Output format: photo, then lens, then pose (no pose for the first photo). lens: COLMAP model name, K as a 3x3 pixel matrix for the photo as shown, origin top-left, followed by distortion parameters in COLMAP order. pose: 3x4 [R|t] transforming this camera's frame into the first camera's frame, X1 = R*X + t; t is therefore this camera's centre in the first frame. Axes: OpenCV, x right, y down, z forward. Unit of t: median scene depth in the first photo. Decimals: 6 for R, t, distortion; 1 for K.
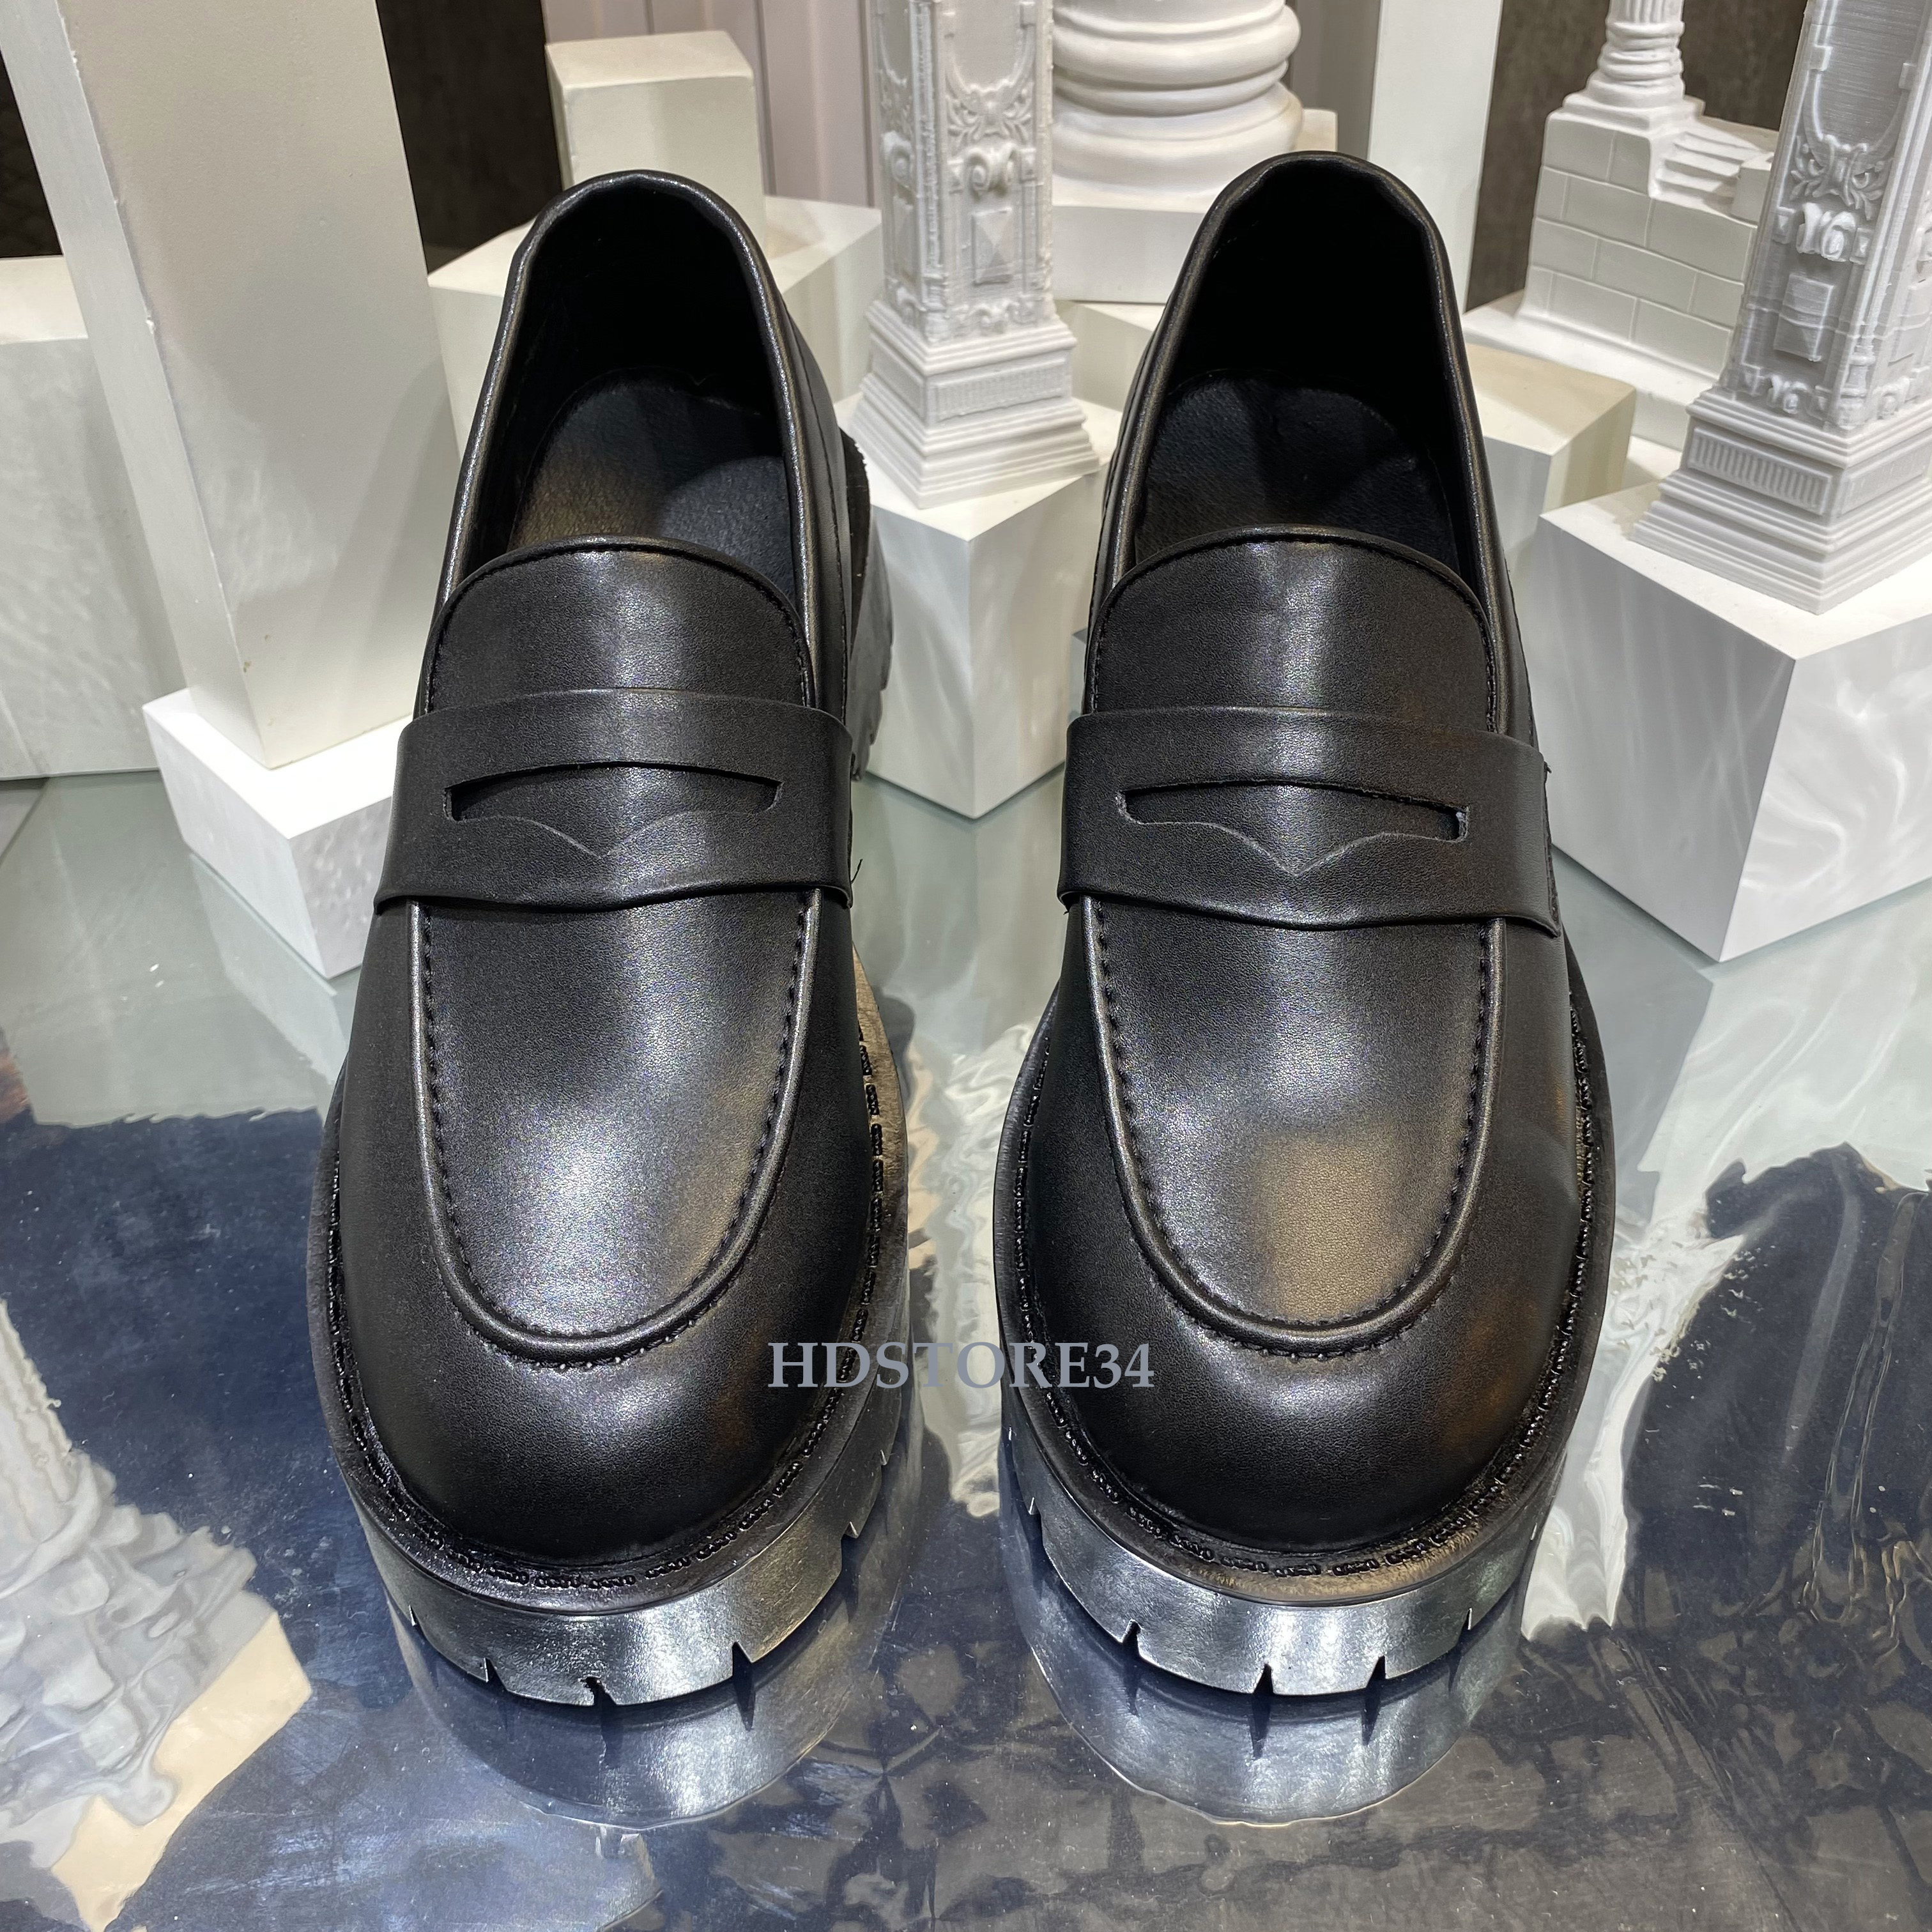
lens RADIAL K [[2004.6, 0, 973.6], [0, 2004.6, 958.8], [0, 0, 1]] dist [0.007079, 0.000000]
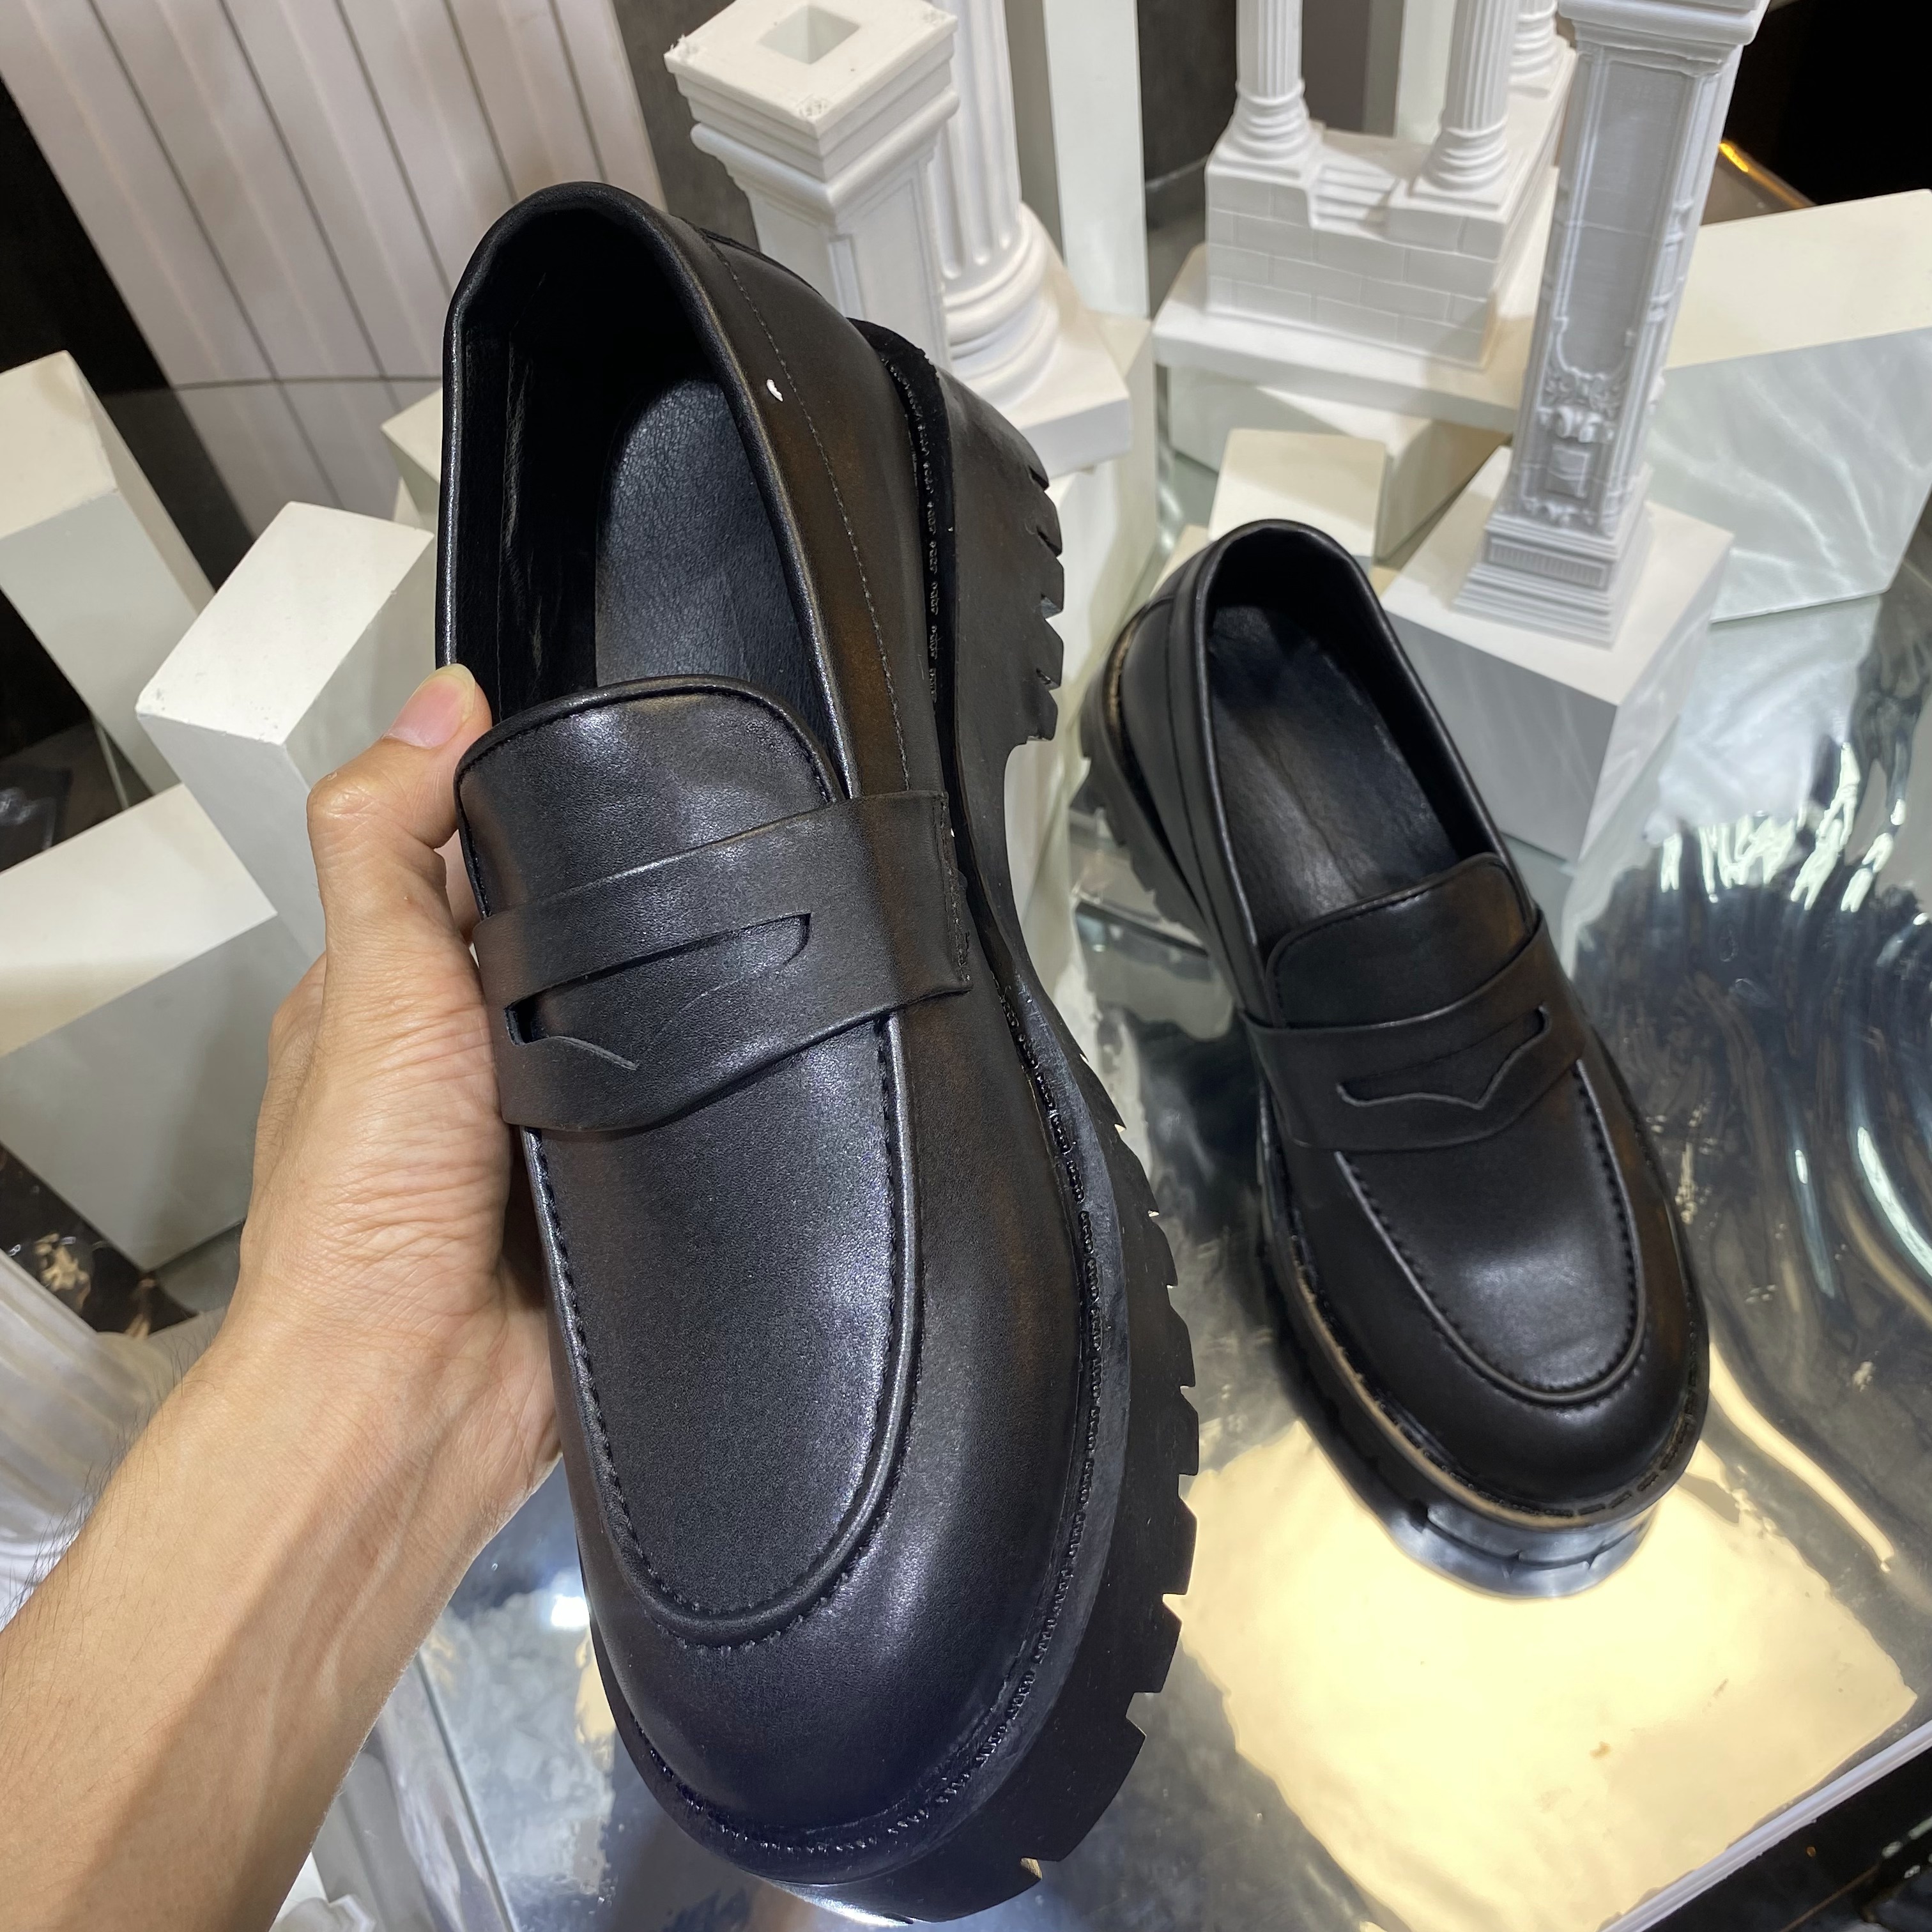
lens RADIAL K [[2004.6, 0, 982.2], [0, 2004.6, 962.9], [0, 0, 1]] dist [0.007079, 0.000000]
pose [[0.893179, -0.409289, 0.186315, -0.311139], [0.334780, 0.881800, 0.332191, -0.578898], [-0.300254, -0.234331, 0.924628, -0.199952]]
